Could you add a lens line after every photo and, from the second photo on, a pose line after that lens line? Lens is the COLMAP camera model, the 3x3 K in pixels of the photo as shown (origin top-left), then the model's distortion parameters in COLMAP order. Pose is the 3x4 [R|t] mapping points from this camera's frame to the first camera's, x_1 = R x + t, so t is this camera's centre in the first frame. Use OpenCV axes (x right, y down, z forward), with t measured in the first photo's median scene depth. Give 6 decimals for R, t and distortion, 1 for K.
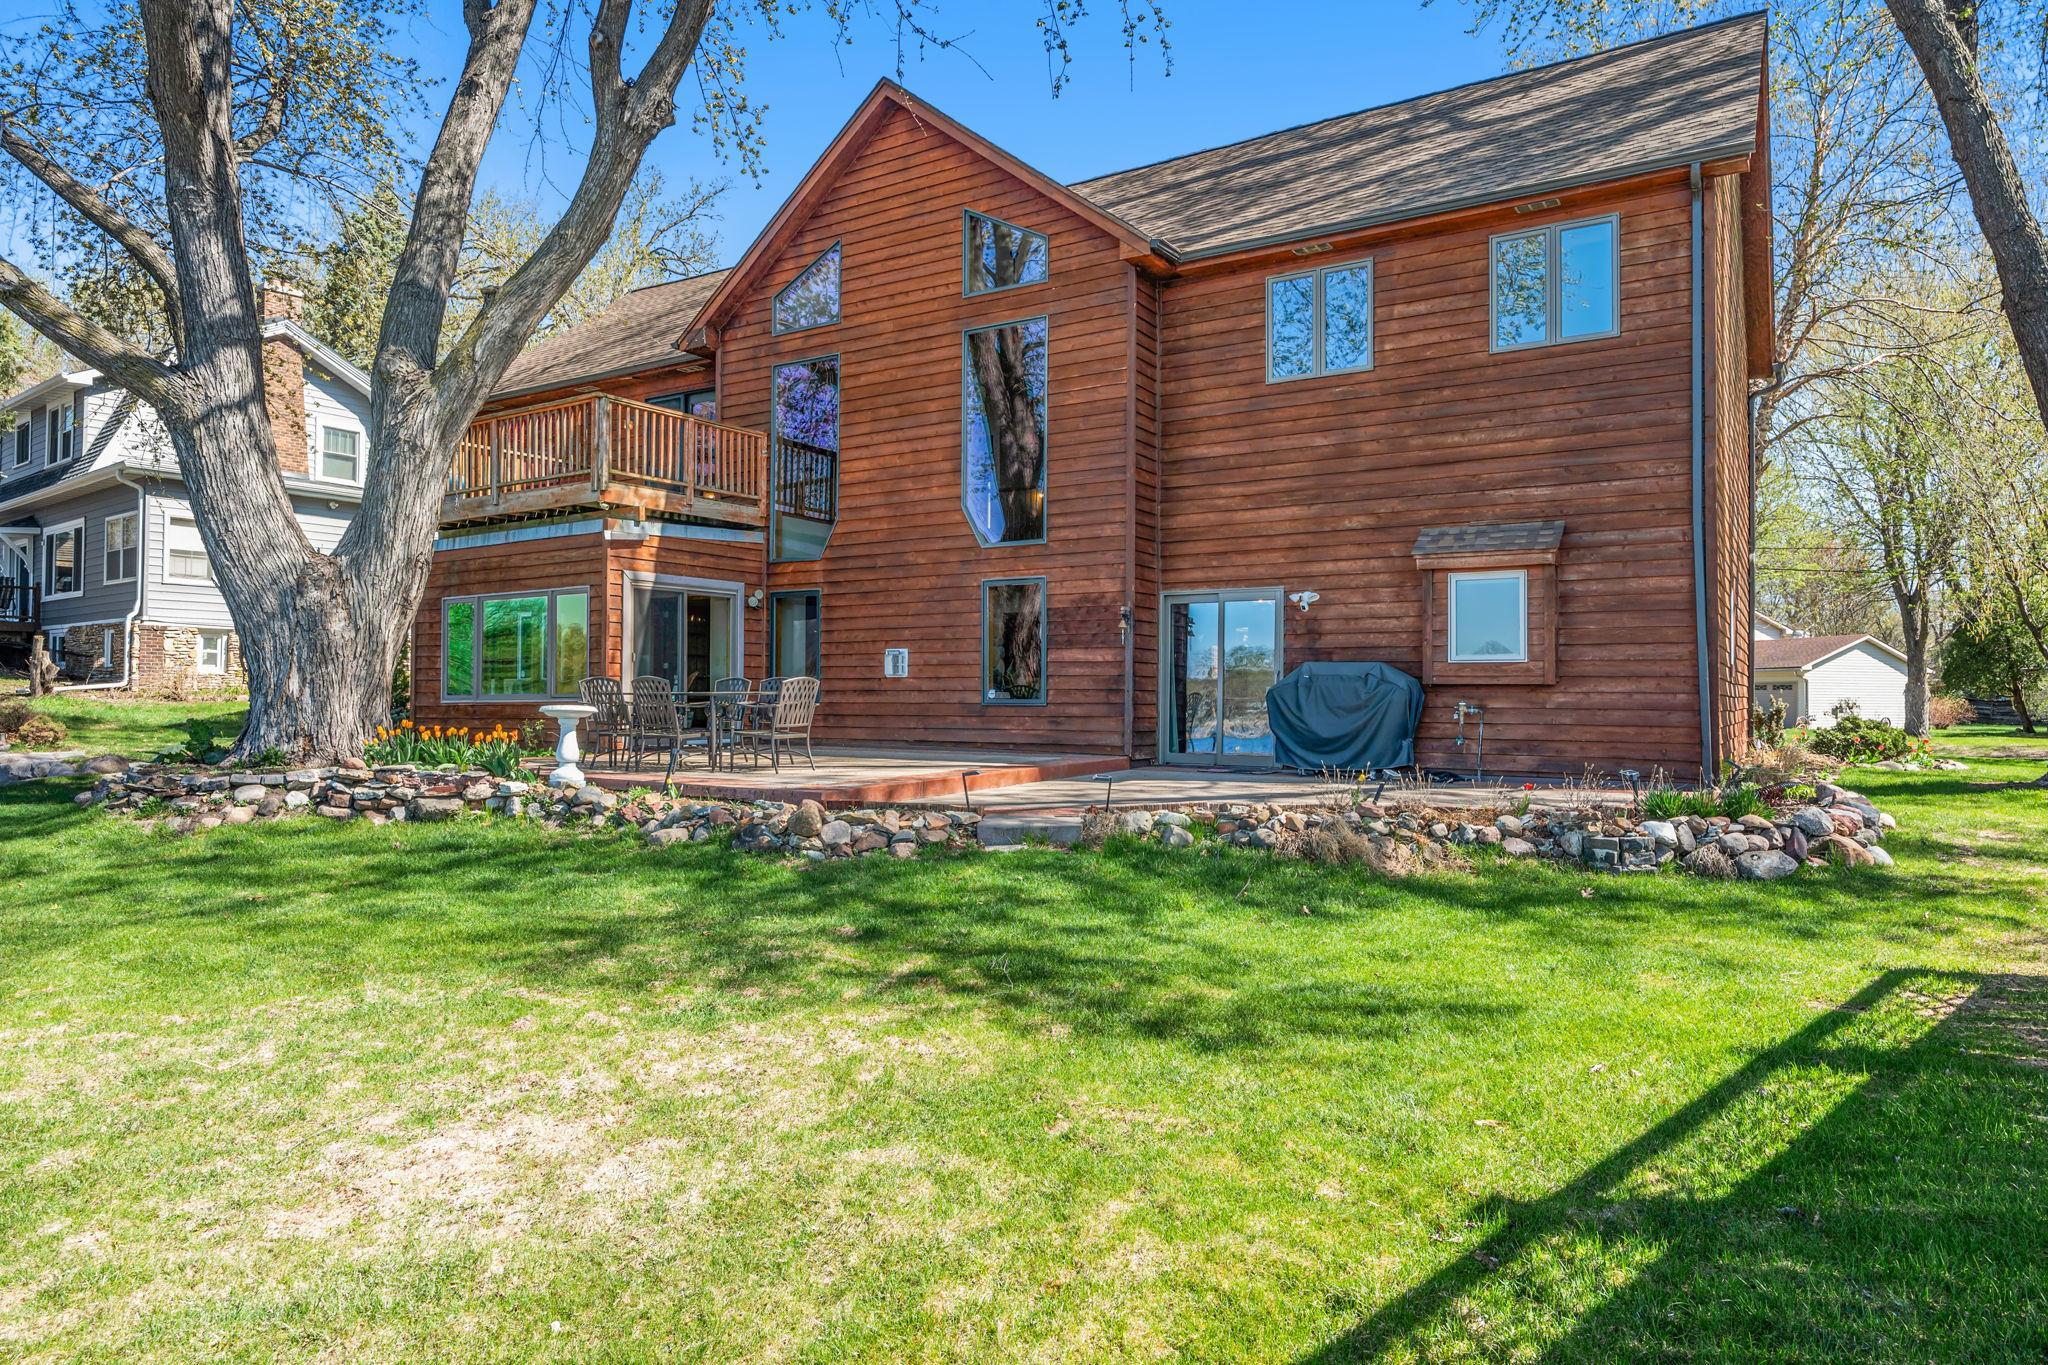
lens RADIAL K [[1385.7, 0, 1028.4], [0, 1385.7, 681.9], [0, 0, 1]] dist [0.029810, 0.000393]
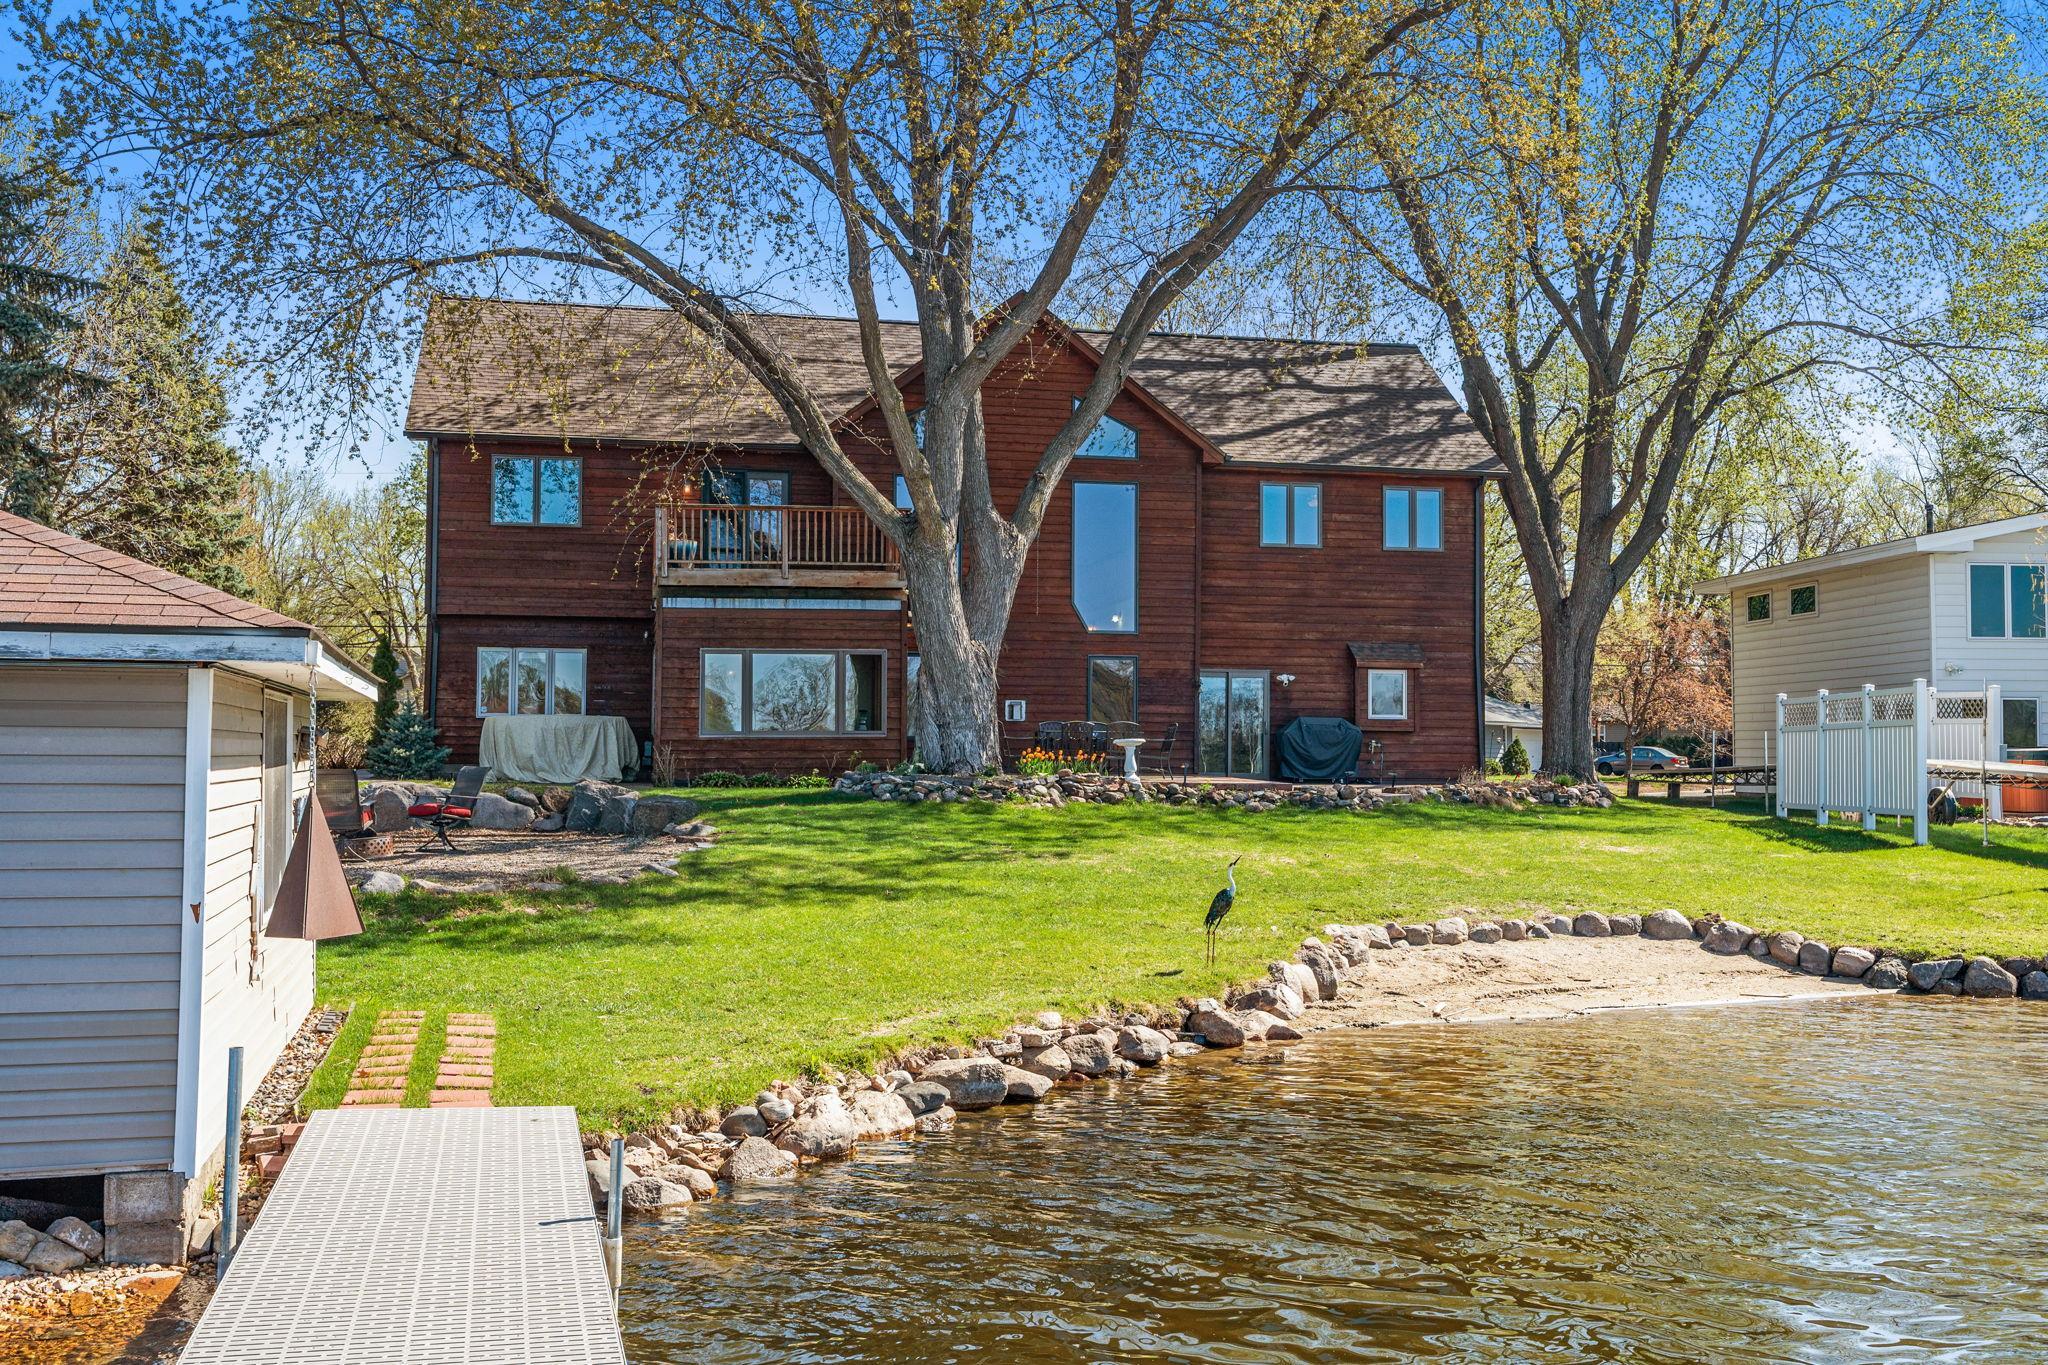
lens RADIAL K [[2015.8, 0, 1024.9], [0, 2015.8, 685.0], [0, 0, 1]] dist [0.005225, 0.000000]
pose [[0.688915, 0.025281, 0.724401, -1.795129], [-0.009601, 0.999622, -0.025756, 0.013127], [-0.724778, 0.010788, 0.688898, -0.448441]]
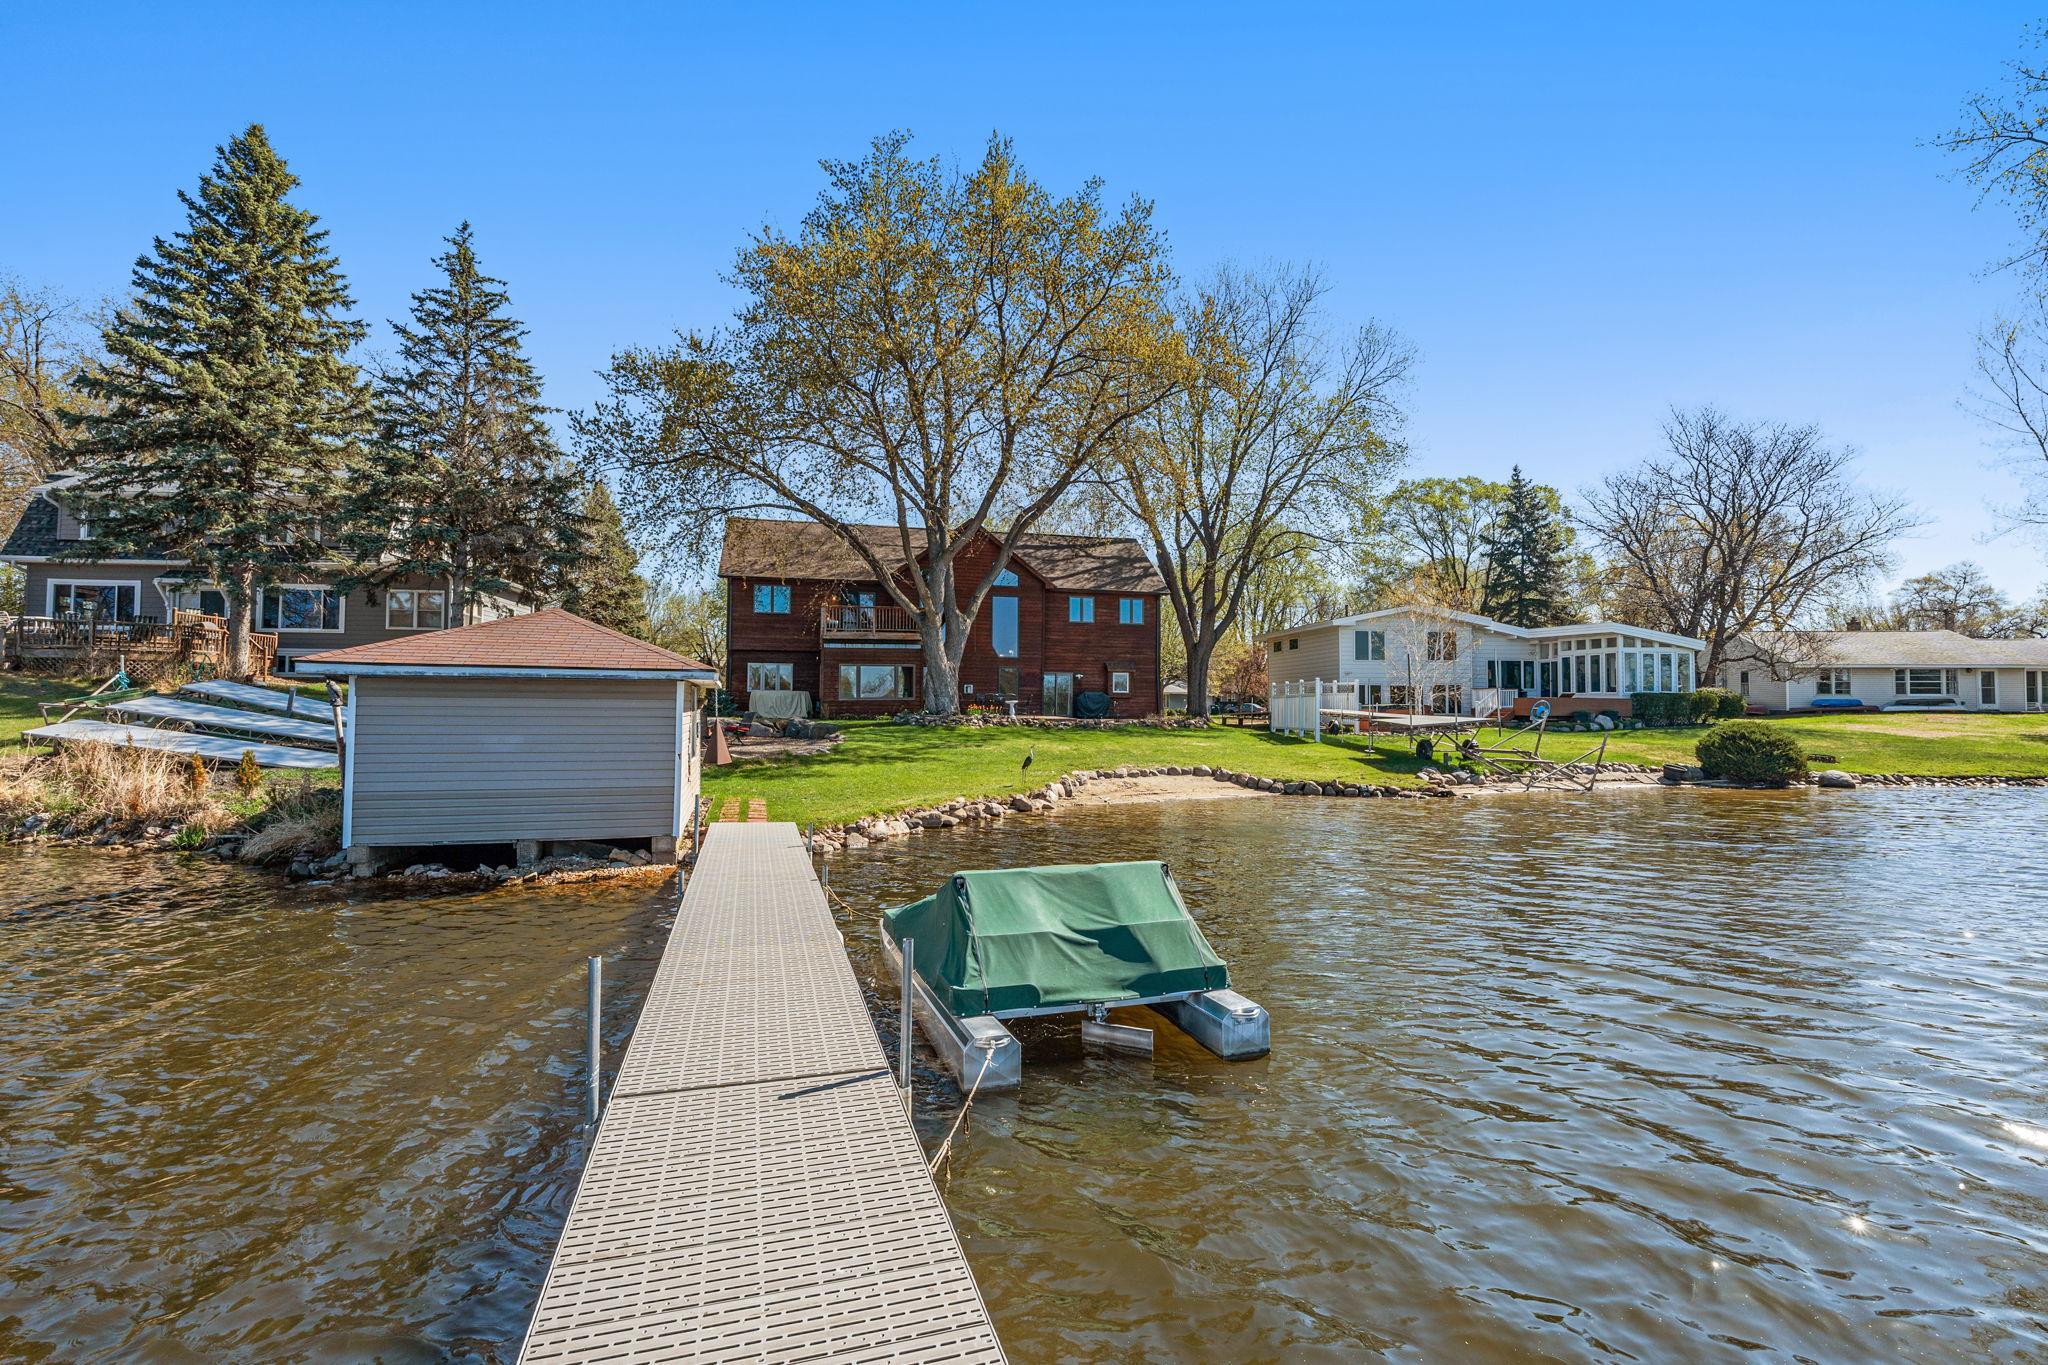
lens RADIAL K [[895.1, 0, 1025.0], [0, 895.1, 681.8], [0, 0, 1]] dist [-0.012012, 0.000188]
pose [[0.656505, 0.021667, 0.754010, -1.924758], [-0.010769, 0.999755, -0.019352, 0.009723], [-0.754245, 0.004585, 0.656577, -0.624034]]
